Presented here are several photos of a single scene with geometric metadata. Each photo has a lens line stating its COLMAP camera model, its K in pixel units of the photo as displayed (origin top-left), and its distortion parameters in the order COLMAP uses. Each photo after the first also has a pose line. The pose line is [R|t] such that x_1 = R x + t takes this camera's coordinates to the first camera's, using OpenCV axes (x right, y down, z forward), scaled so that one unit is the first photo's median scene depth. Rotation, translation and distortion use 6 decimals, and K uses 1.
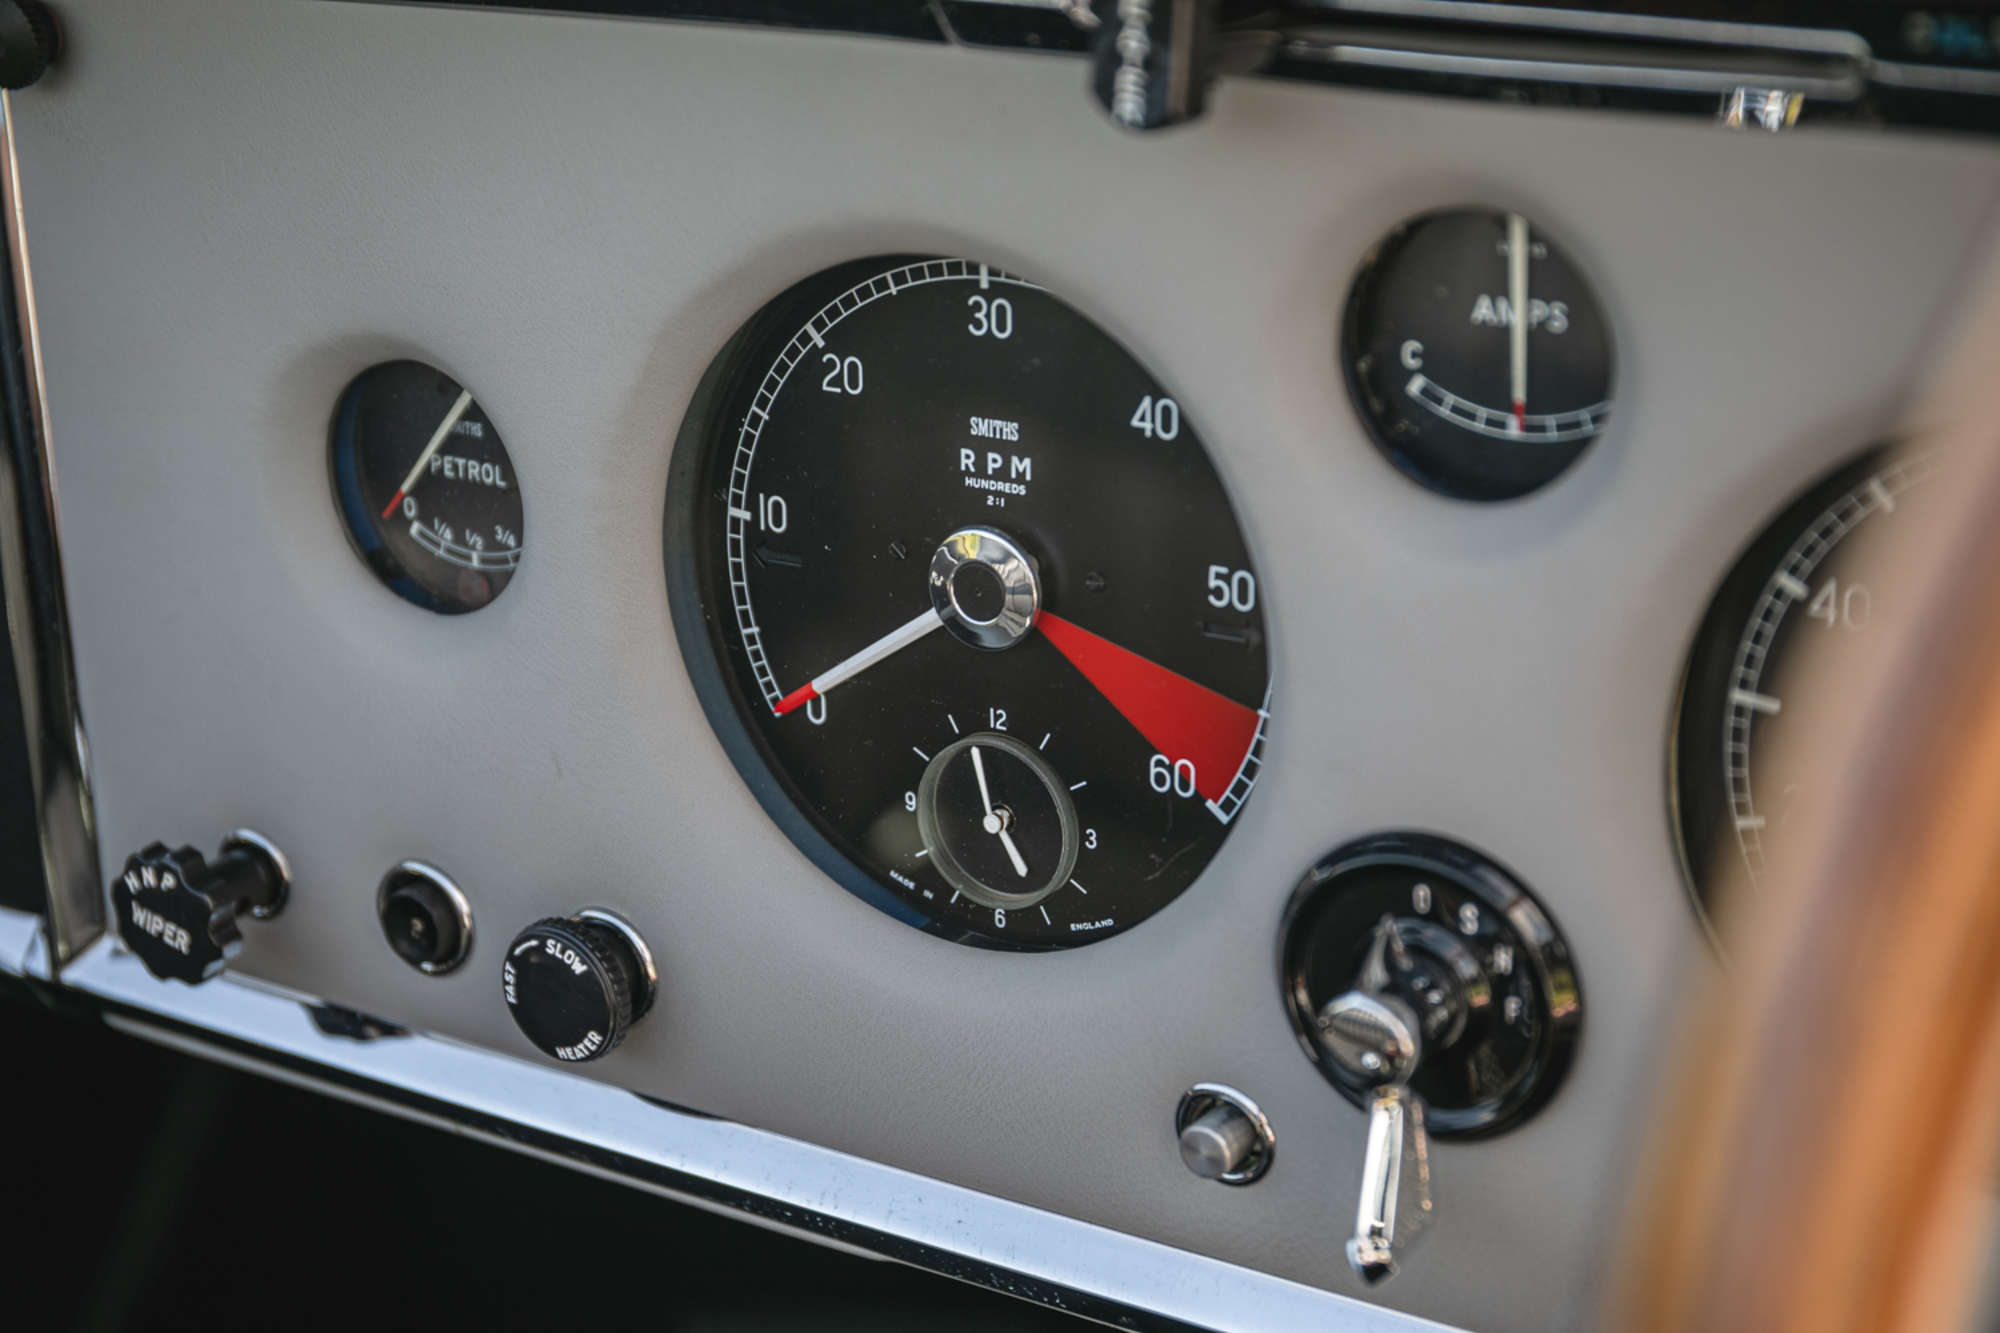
lens RADIAL K [[3501.2, 0, 1000.0], [0, 3501.2, 666.5], [0, 0, 1]] dist [0.008914, 0.046265]
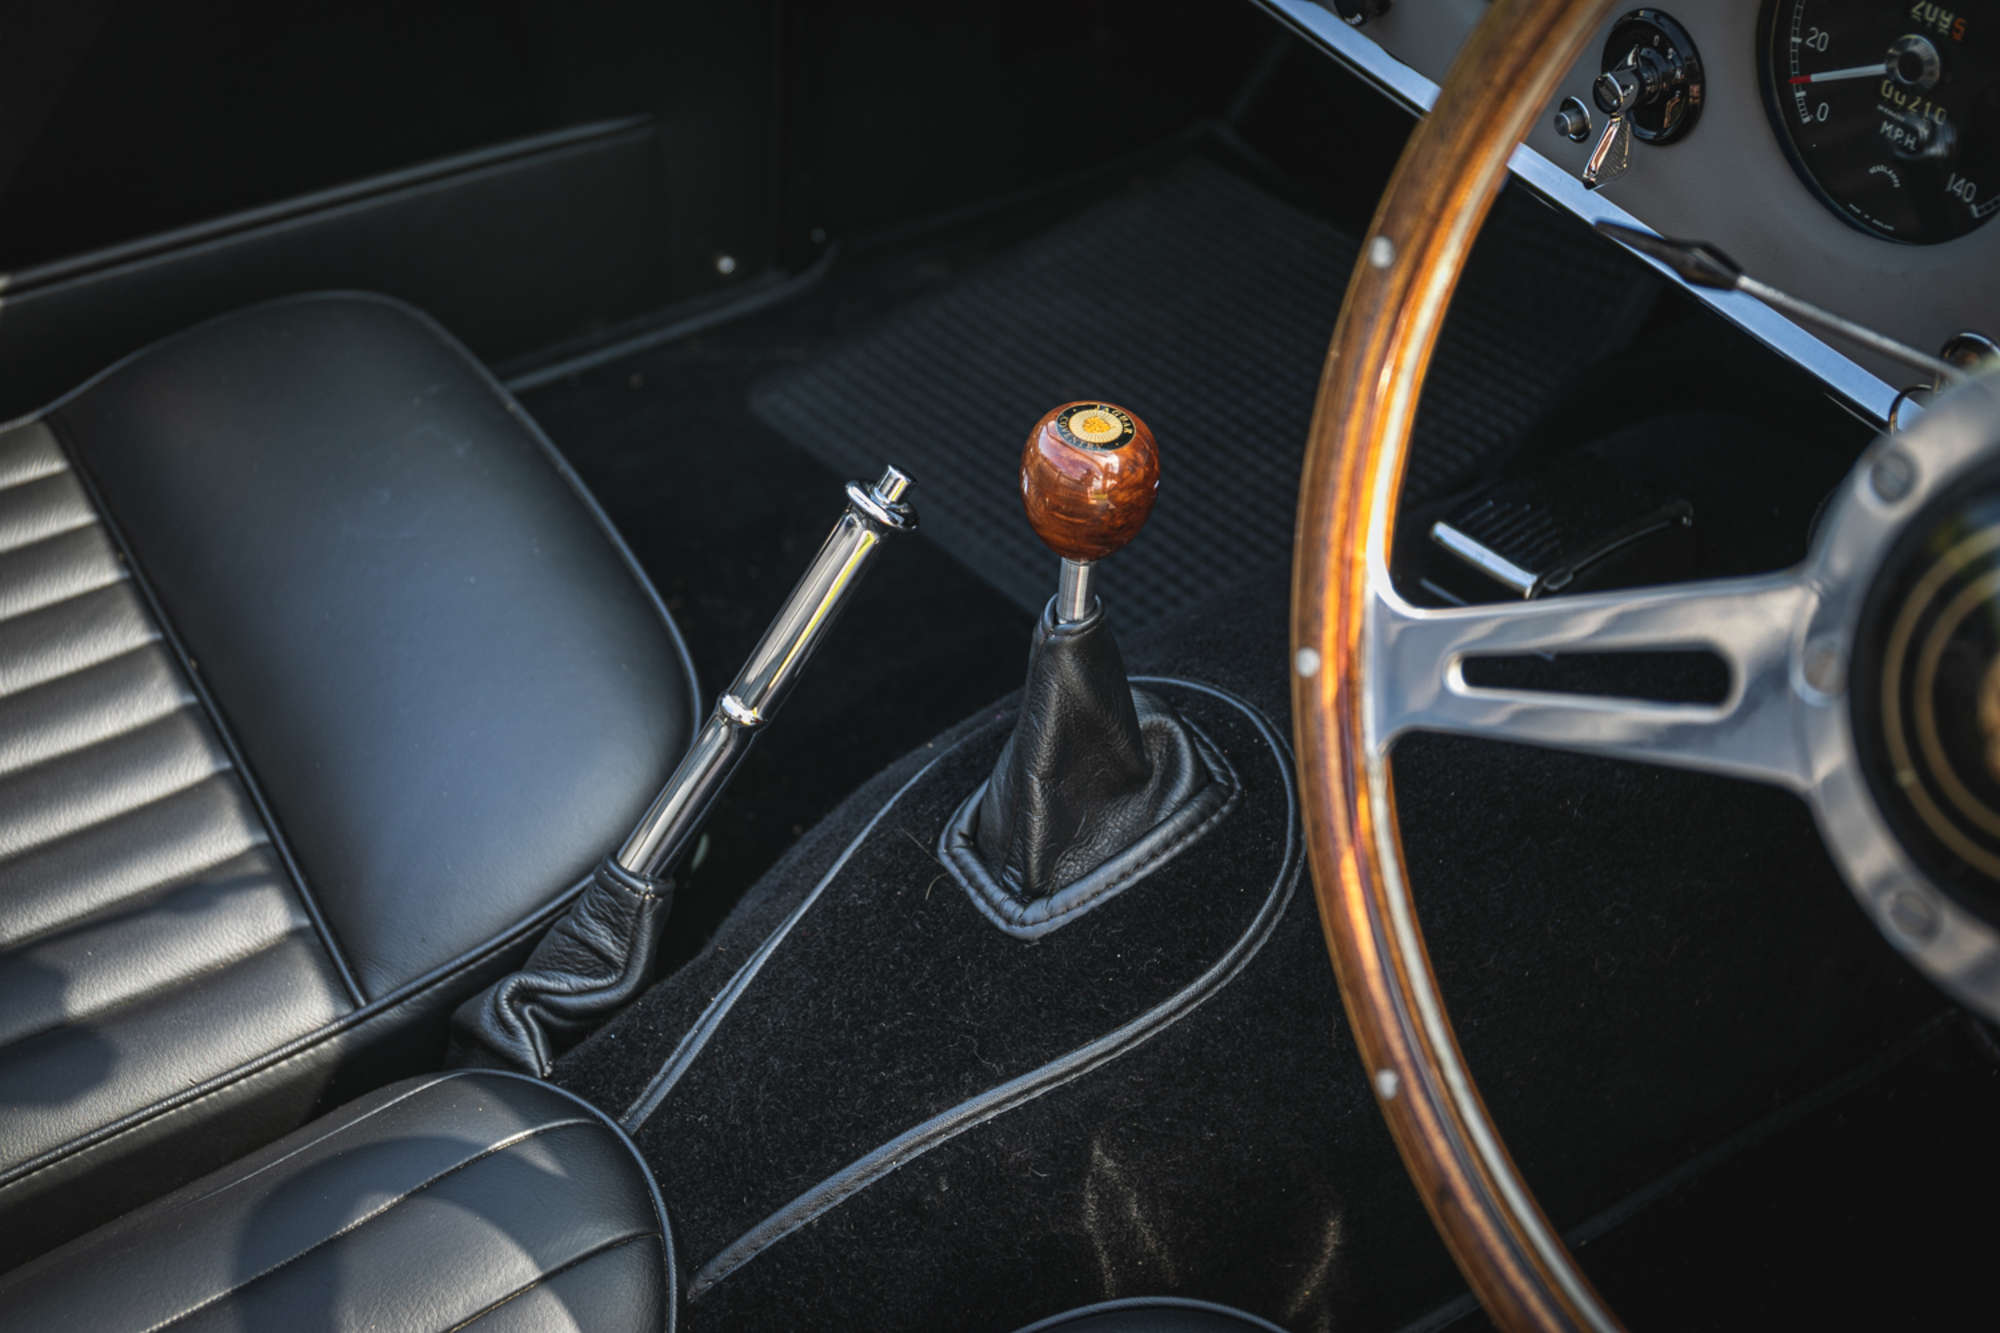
lens RADIAL K [[2319.6, 0, 1000.0], [0, 2319.6, 666.5], [0, 0, 1]] dist [0.014893, 0.003636]
pose [[0.890677, 0.320927, -0.322026, 0.311109], [-0.165025, 0.888220, 0.428757, -0.136948], [0.423629, -0.328741, 0.844078, -0.575597]]
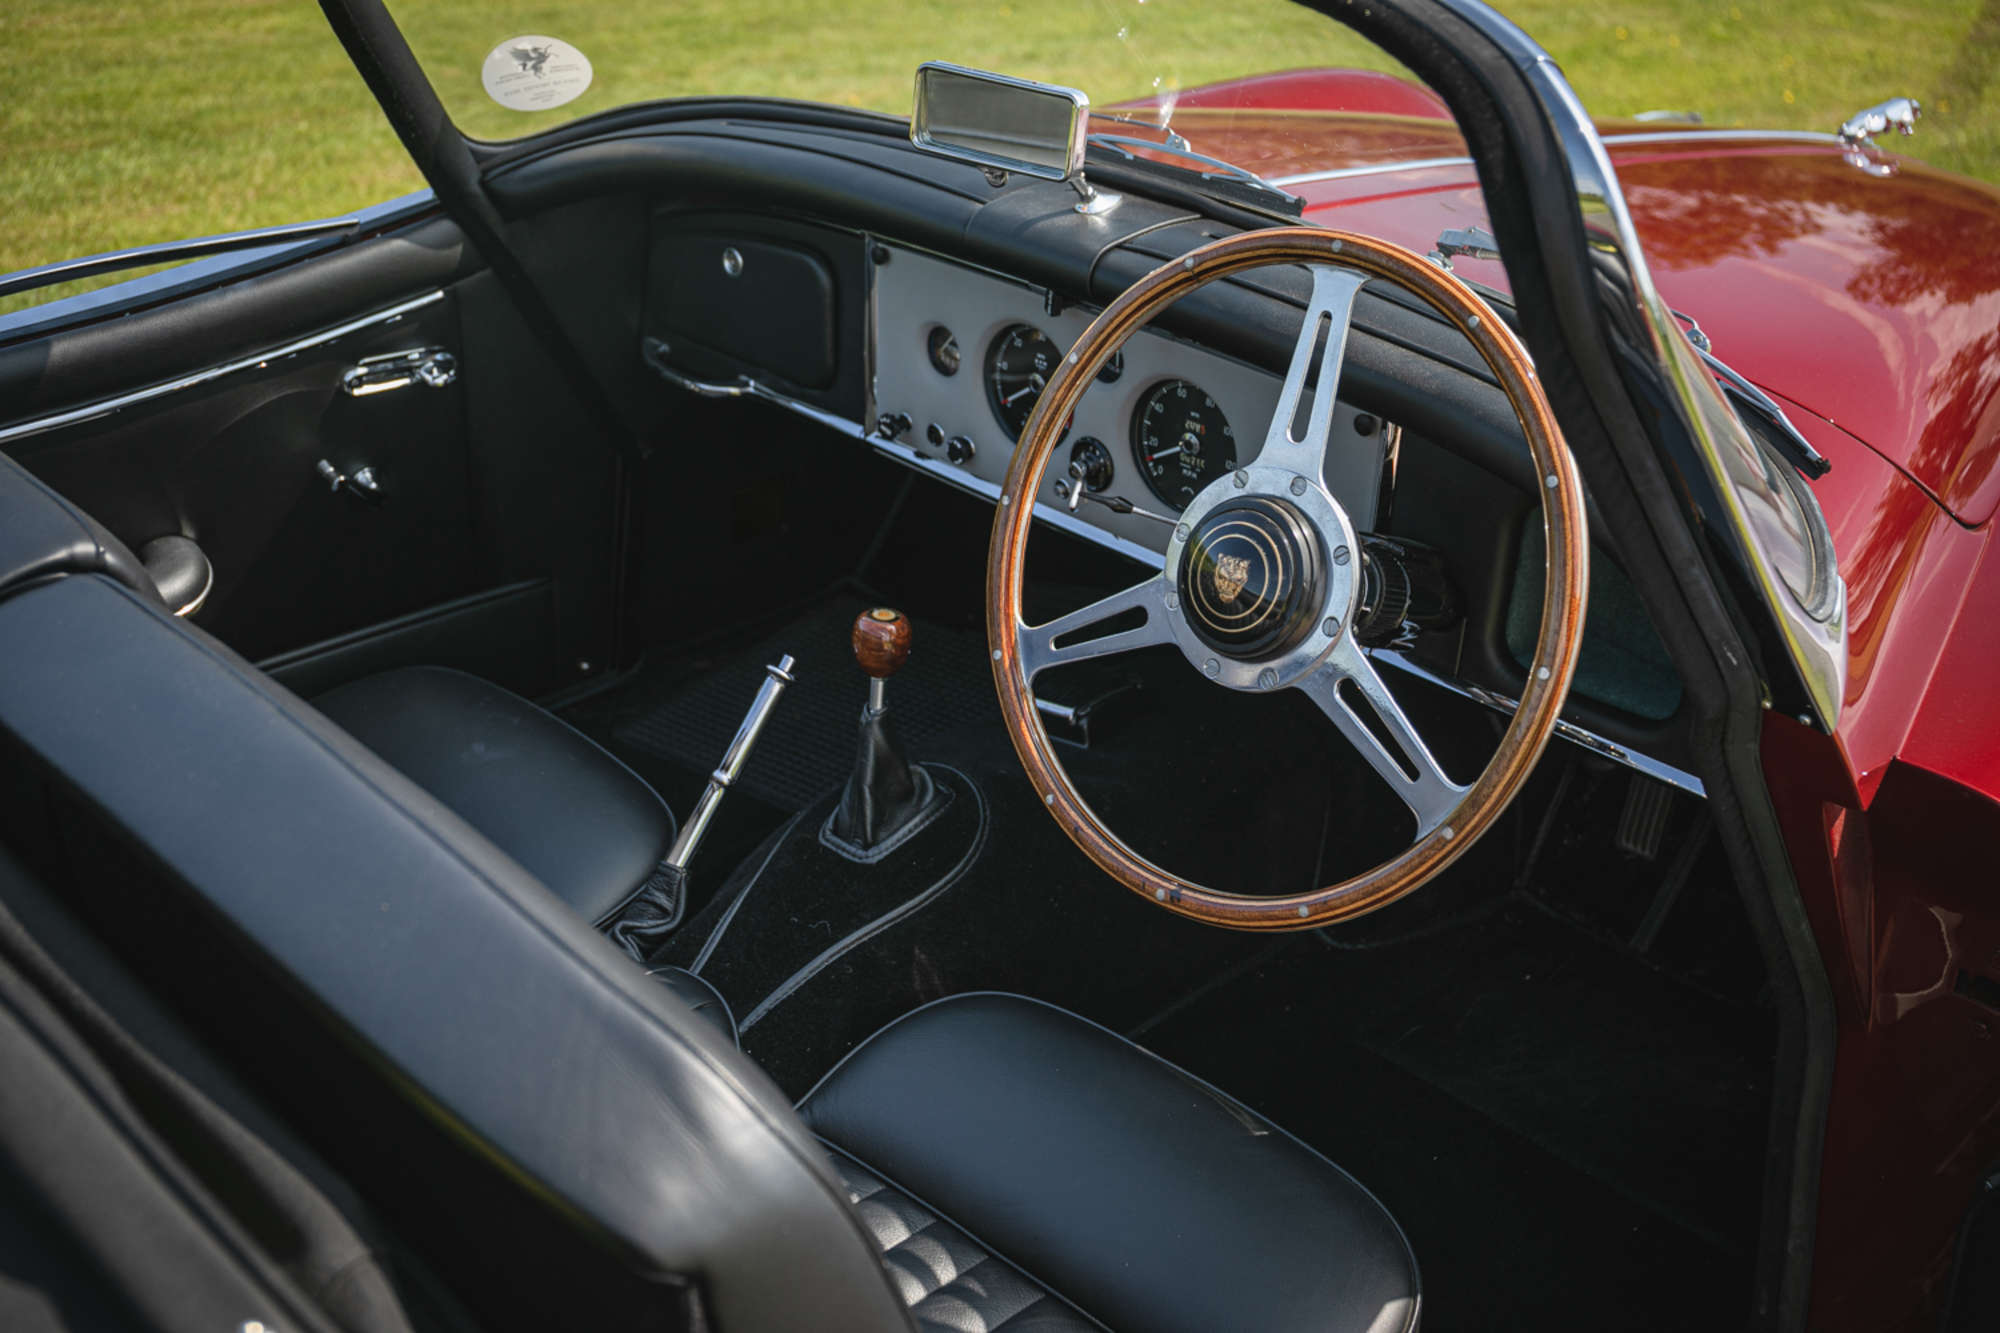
lens RADIAL K [[2074.6, 0, 1000.0], [0, 2074.6, 666.5], [0, 0, 1]] dist [-0.132666, -0.000543]
pose [[0.970421, 0.150849, -0.188489, 0.564181], [-0.121589, 0.979889, 0.158219, -0.088223], [0.208565, -0.130621, 0.969247, -2.008785]]
